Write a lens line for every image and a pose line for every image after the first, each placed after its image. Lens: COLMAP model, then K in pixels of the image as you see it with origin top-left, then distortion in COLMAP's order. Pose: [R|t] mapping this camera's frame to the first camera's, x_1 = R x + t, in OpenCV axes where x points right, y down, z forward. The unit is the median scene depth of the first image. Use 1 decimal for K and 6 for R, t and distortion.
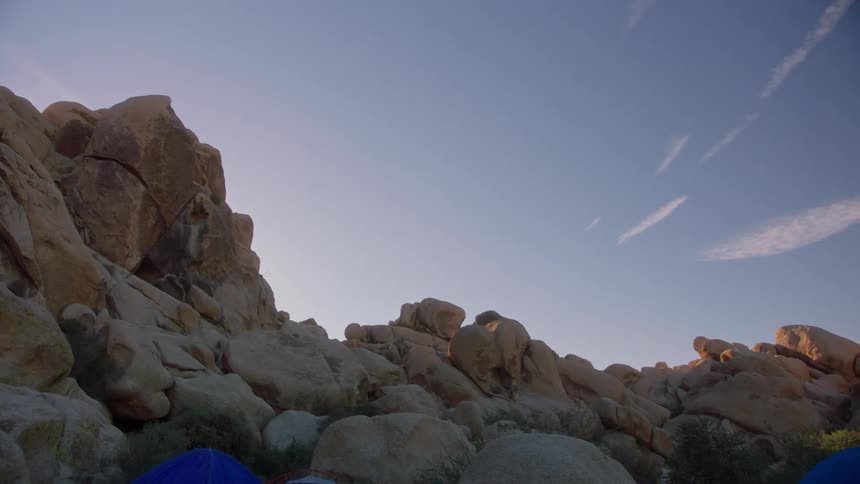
lens RADIAL K [[588.2, 0, 430.0], [0, 588.2, 242.0], [0, 0, 1]] dist [-0.080302, 0.003042]
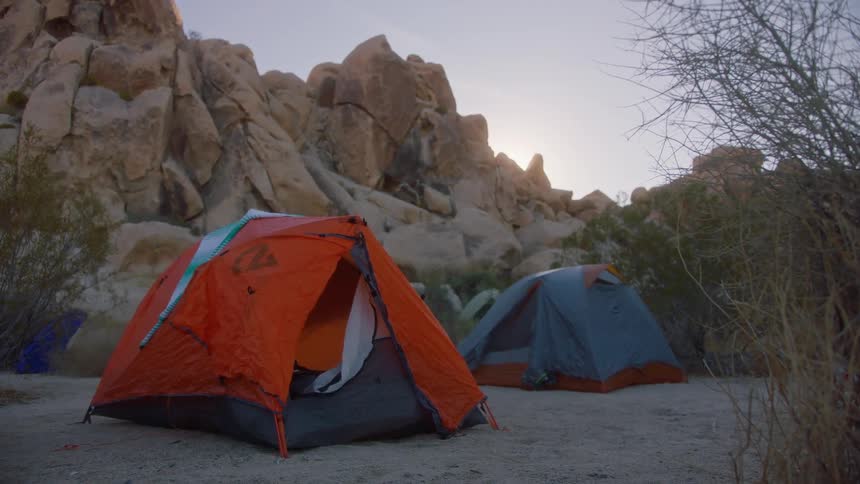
lens RADIAL K [[588.2, 0, 430.0], [0, 588.2, 242.0], [0, 0, 1]] dist [-0.080302, 0.003042]
pose [[0.808998, -0.115686, -0.576315, 0.289046], [0.236313, 0.961731, 0.138671, 0.013495], [0.538217, -0.248375, 0.805377, -0.011788]]
